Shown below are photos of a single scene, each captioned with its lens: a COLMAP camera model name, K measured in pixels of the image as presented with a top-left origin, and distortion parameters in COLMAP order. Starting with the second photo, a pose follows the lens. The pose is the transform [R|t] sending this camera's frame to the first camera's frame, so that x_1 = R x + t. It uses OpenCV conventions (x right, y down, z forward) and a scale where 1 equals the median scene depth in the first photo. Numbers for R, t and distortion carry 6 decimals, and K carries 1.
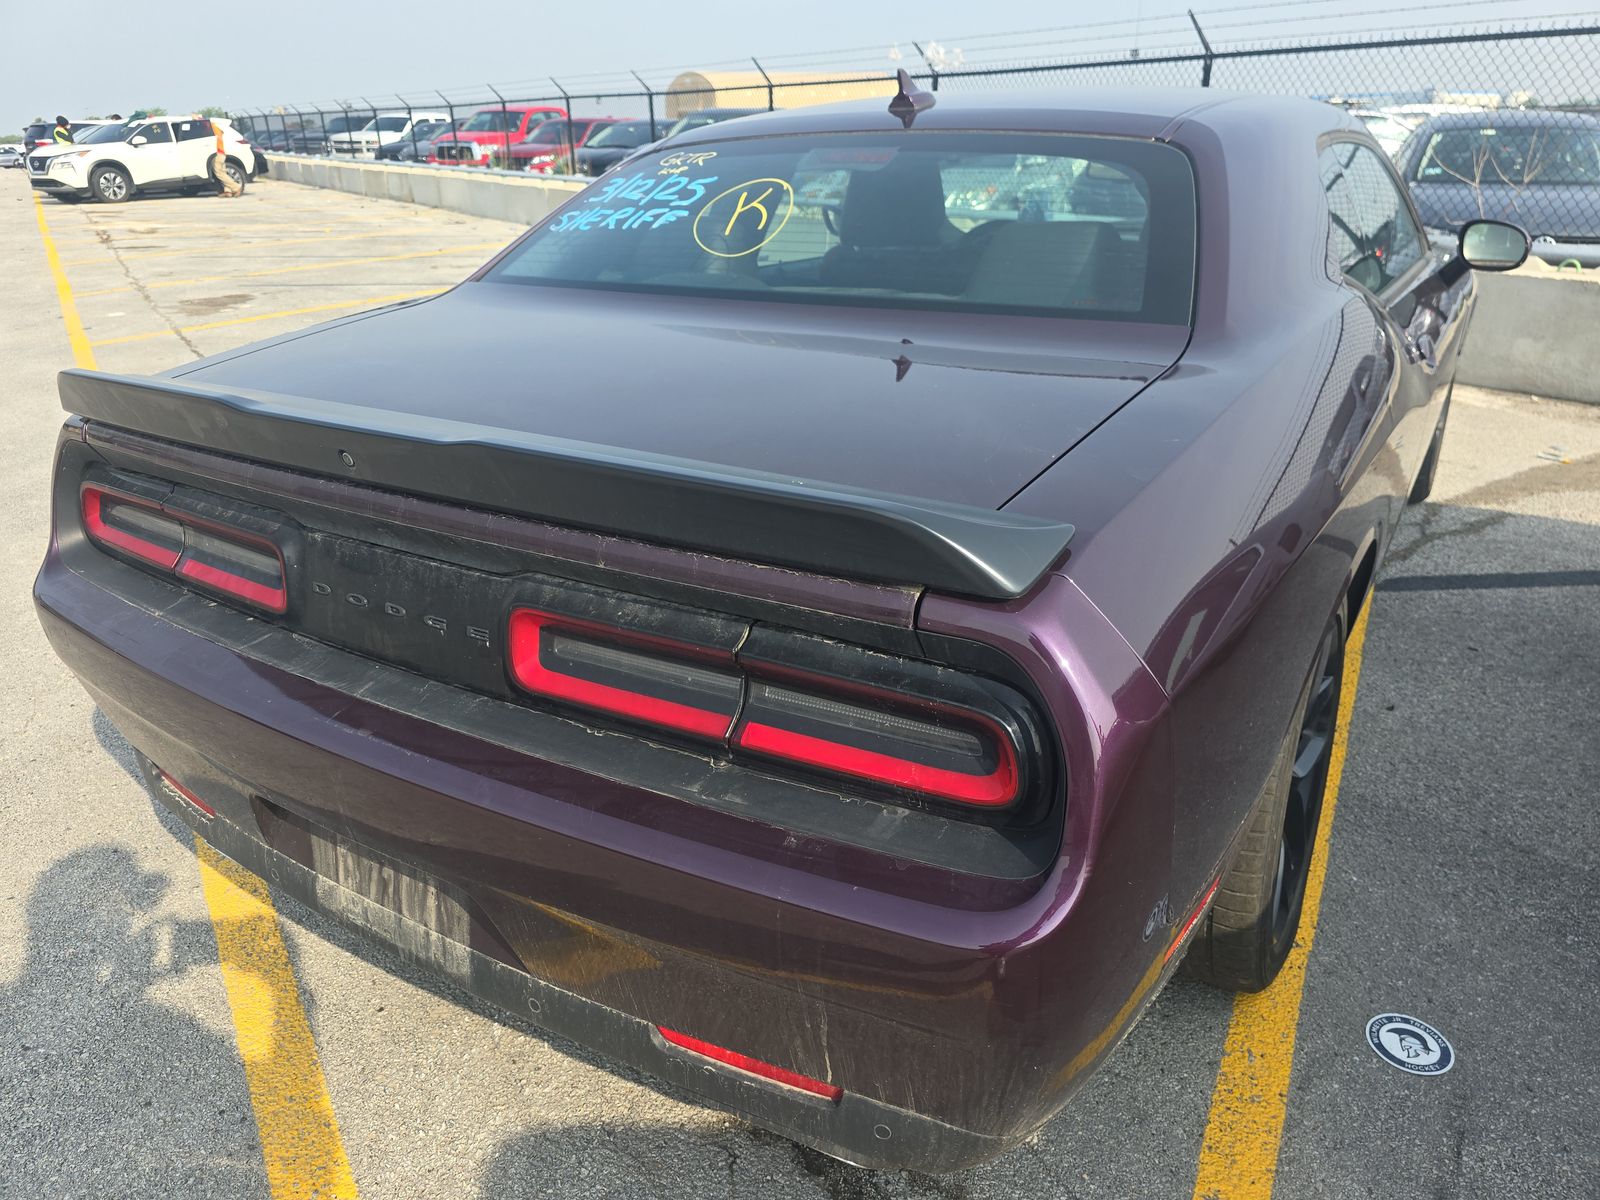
lens RADIAL K [[1101.8, 0, 825.5], [0, 1101.8, 594.0], [0, 0, 1]] dist [0.081493, -0.081034]
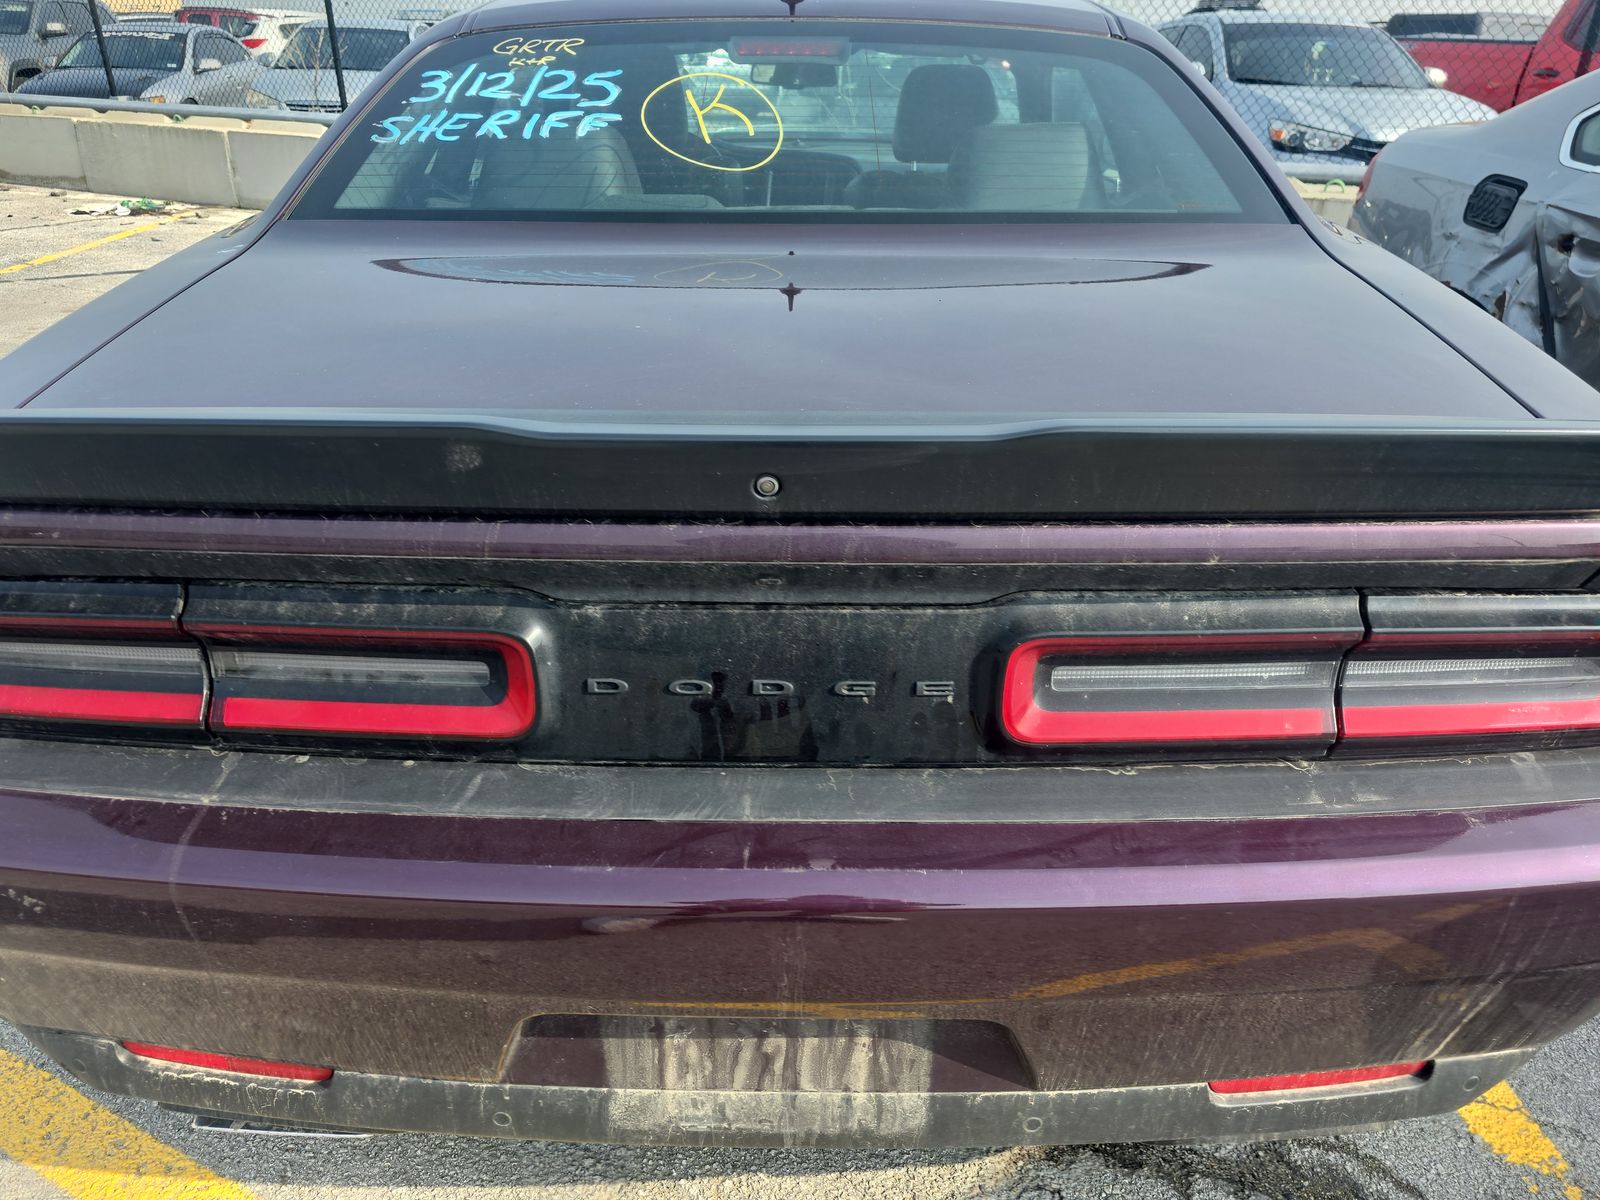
lens RADIAL K [[1101.8, 0, 825.5], [0, 1101.8, 594.0], [0, 0, 1]] dist [0.081493, -0.081034]
pose [[0.855254, -0.209791, 0.473844, -0.643621], [0.179717, 0.977716, 0.108501, -0.107982], [-0.486048, -0.007638, 0.873899, 0.354342]]
